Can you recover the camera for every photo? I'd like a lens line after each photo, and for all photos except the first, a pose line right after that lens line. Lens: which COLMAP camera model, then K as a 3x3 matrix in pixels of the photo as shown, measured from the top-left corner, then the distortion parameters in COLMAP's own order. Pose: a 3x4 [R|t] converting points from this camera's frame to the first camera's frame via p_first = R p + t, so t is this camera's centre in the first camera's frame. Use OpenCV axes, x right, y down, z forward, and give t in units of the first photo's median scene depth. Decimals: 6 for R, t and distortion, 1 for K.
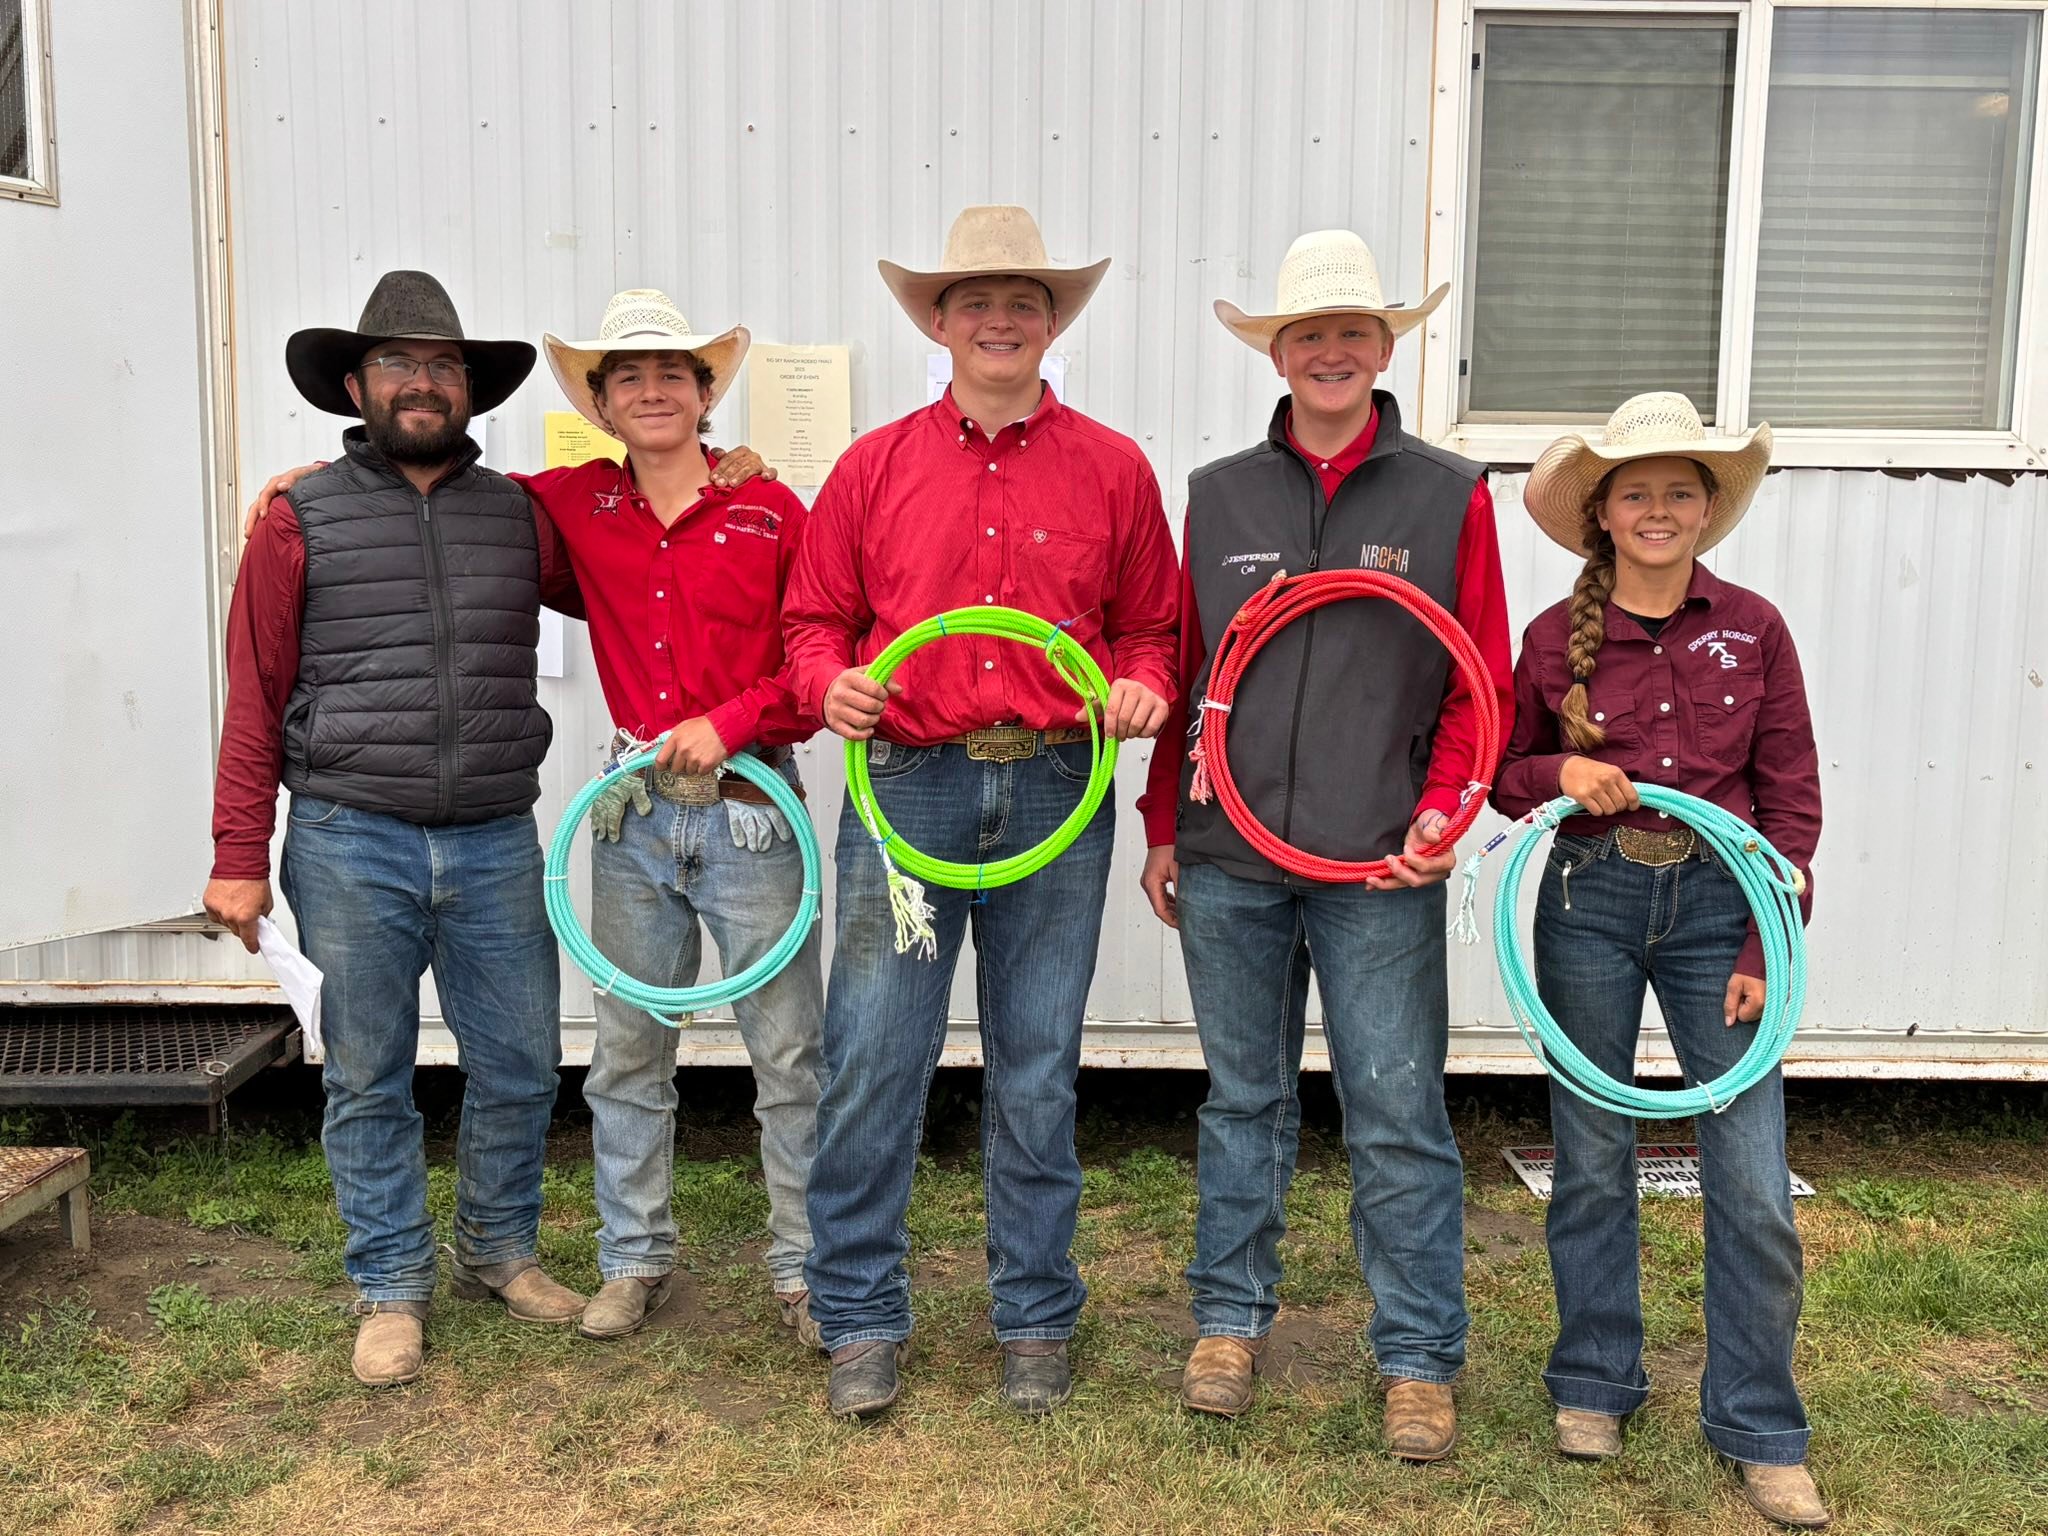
lens RADIAL K [[1957.4, 0, 1035.0], [0, 1957.4, 780.9], [0, 0, 1]] dist [0.091632, -0.137713]
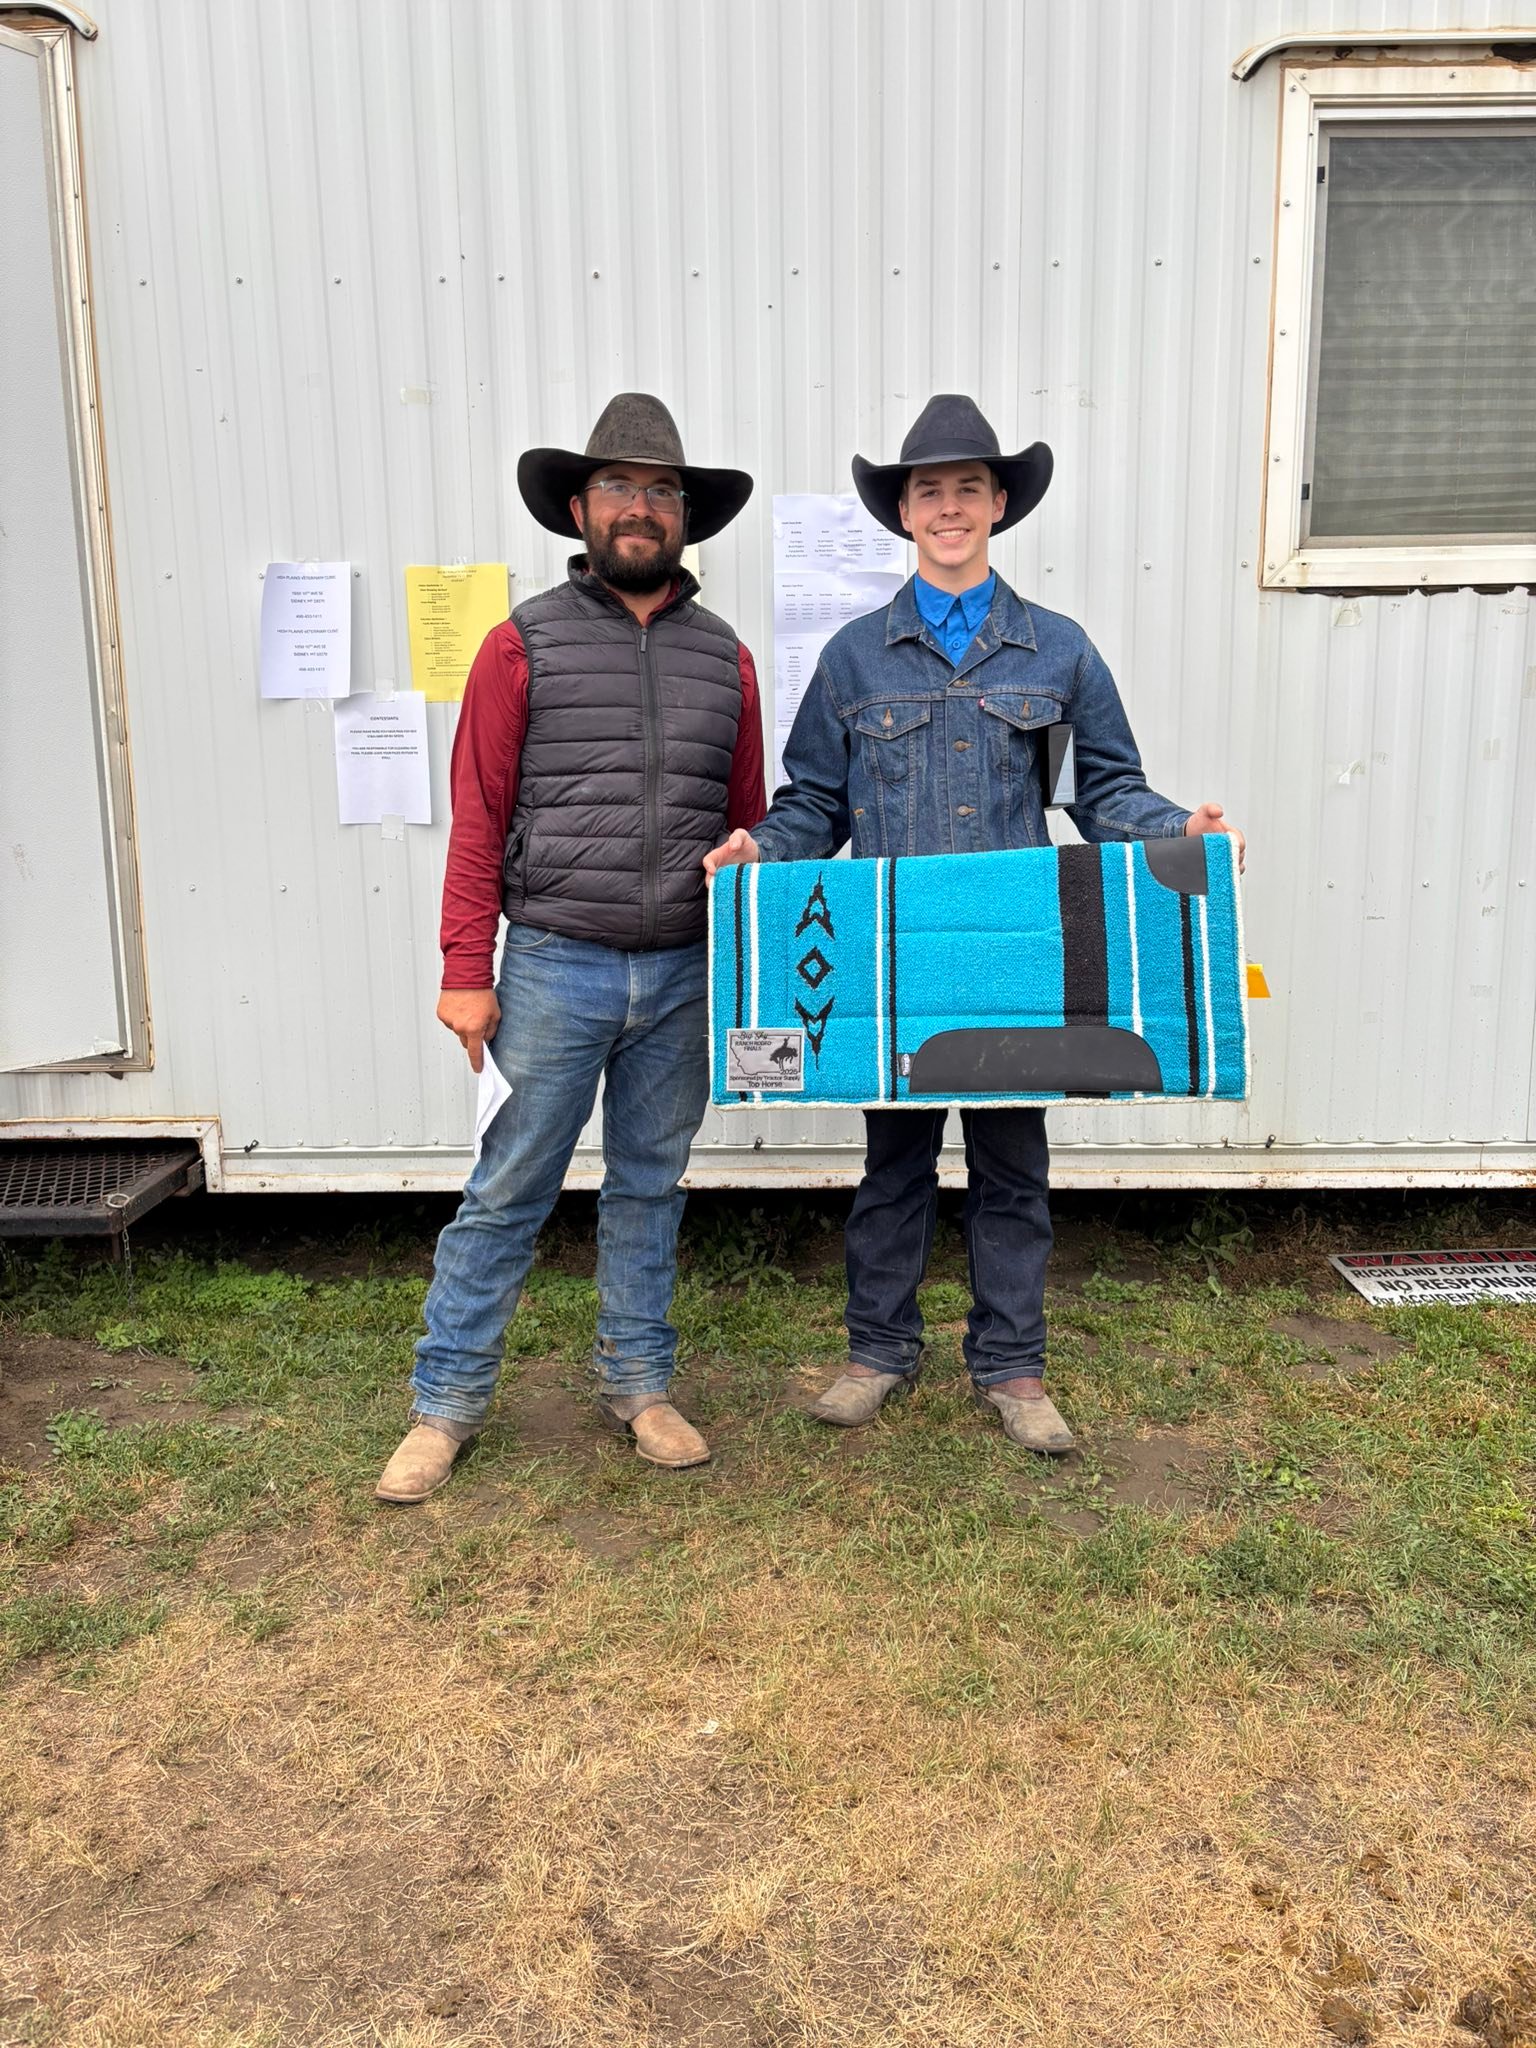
lens RADIAL K [[1504.8, 0, 774.4], [0, 1504.8, 1019.4], [0, 0, 1]] dist [0.054305, -0.067707]
pose [[0.998929, -0.018018, -0.042615, -0.026548], [0.020173, 0.998511, 0.050692, 0.014443], [0.041639, -0.051497, 0.997805, 0.210566]]
